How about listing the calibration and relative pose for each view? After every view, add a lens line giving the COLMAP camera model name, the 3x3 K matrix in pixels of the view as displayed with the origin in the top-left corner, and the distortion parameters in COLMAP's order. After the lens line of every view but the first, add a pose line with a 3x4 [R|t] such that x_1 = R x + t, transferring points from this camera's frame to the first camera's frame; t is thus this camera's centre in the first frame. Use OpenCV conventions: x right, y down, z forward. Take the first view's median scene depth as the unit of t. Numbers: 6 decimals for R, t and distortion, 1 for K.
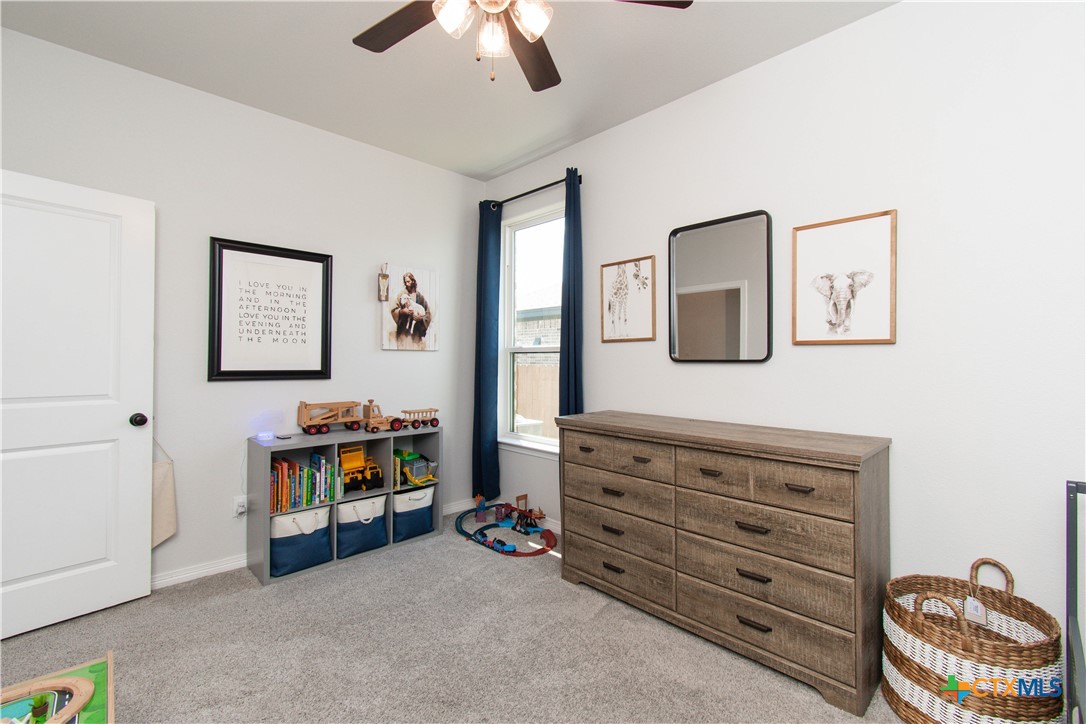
lens RADIAL K [[483.4, 0, 553.5], [0, 483.4, 358.2], [0, 0, 1]] dist [0.001993, -0.001636]
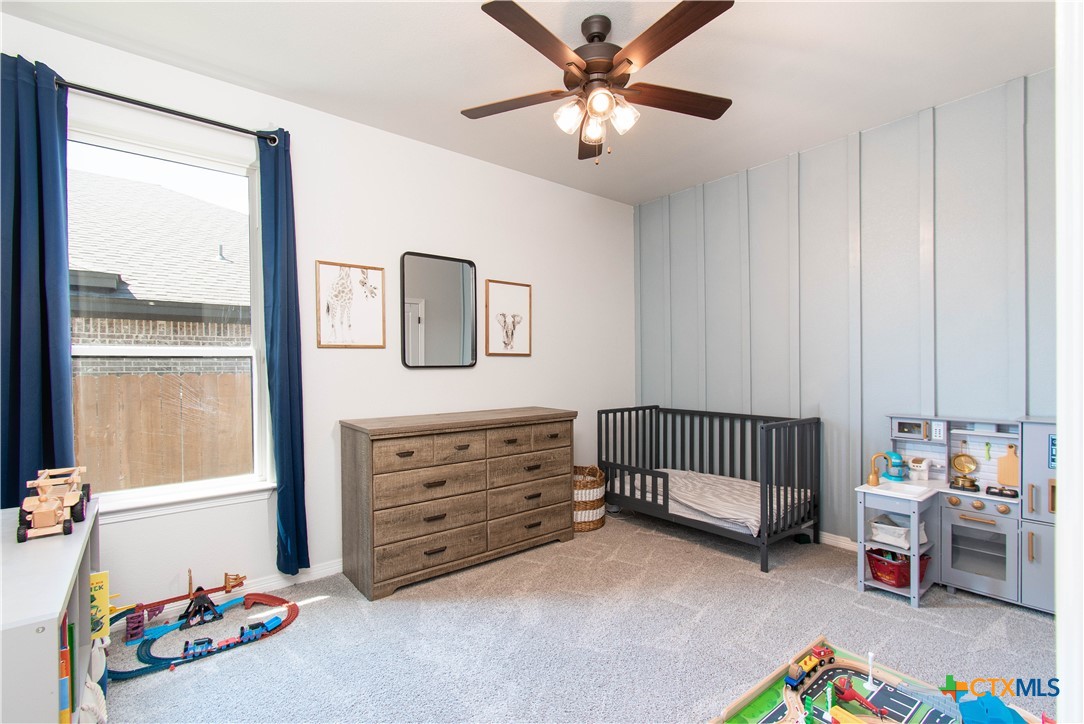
lens RADIAL K [[477.8, 0, 541.9], [0, 477.8, 368.7], [0, 0, 1]] dist [0.004205, 0.000961]
pose [[0.098912, -0.013238, 0.995008, -1.020833], [0.002825, 0.999911, 0.013022, -0.004734], [-0.995092, 0.001523, 0.098940, 0.688093]]
